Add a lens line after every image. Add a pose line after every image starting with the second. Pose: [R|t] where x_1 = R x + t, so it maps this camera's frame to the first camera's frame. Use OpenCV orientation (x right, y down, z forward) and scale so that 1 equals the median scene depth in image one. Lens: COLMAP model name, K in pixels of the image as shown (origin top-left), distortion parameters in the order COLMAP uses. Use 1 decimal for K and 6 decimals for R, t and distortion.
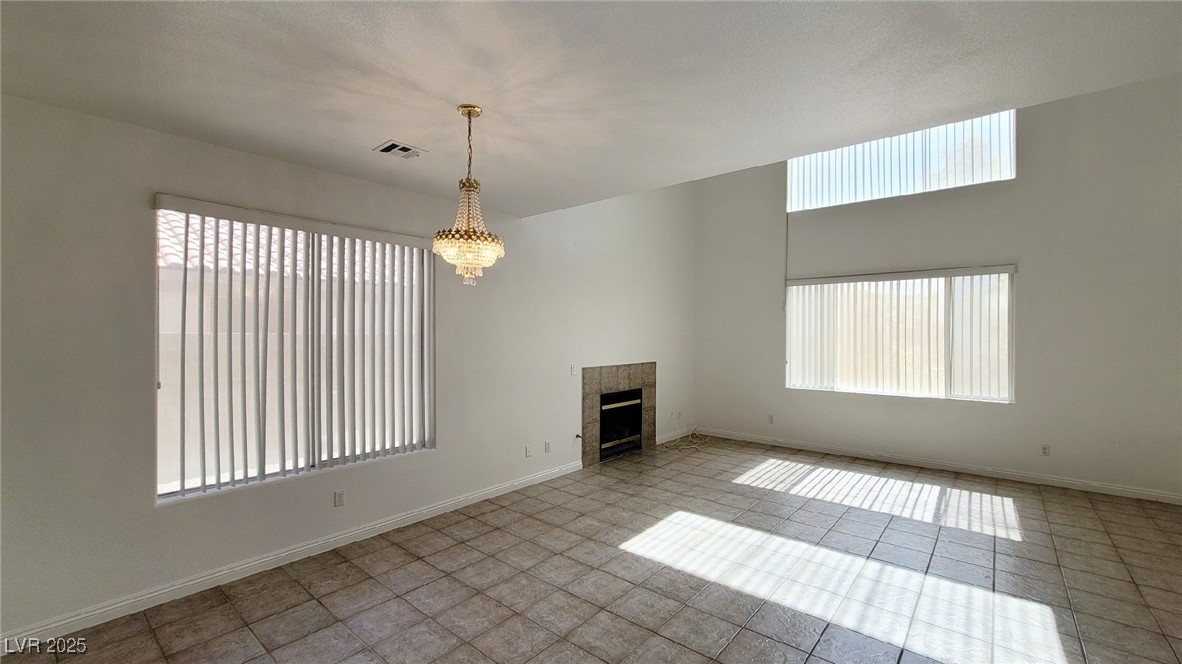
lens RADIAL K [[484.9, 0, 590.9], [0, 484.9, 335.3], [0, 0, 1]] dist [-0.002438, 0.000154]
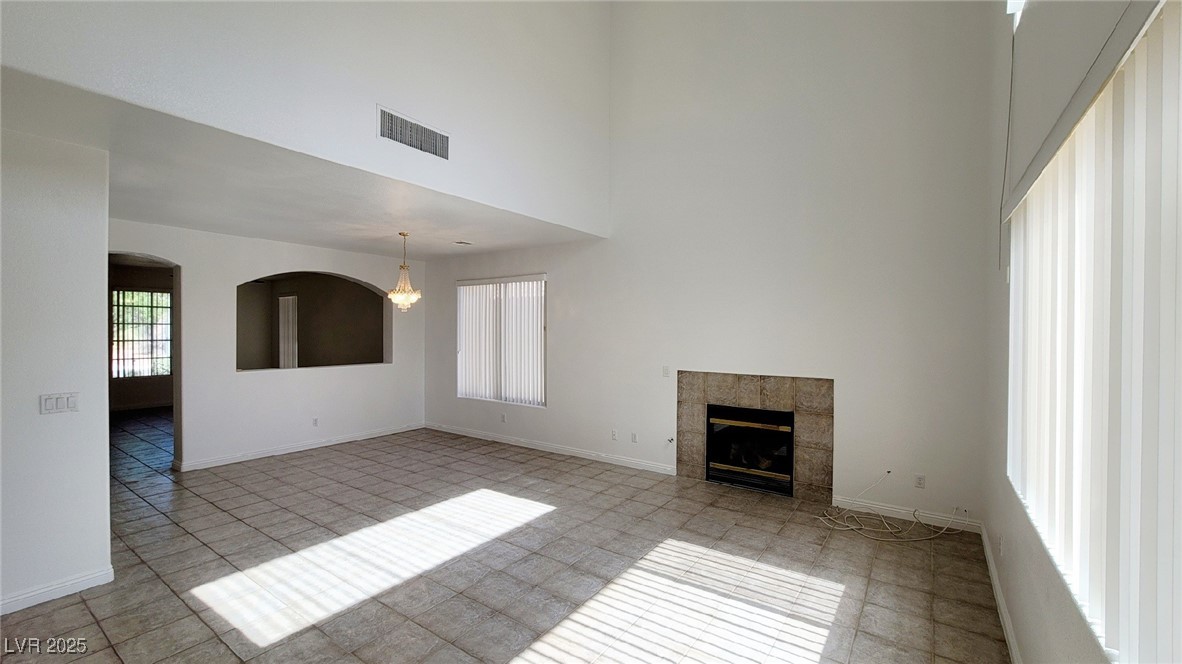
lens RADIAL K [[484.9, 0, 590.9], [0, 484.9, 335.3], [0, 0, 1]] dist [-0.002438, 0.000154]
pose [[0.087256, 0.009379, -0.996142, 0.921679], [-0.006758, 0.999938, 0.008823, -0.010504], [0.996163, 0.005962, 0.087314, 0.745420]]
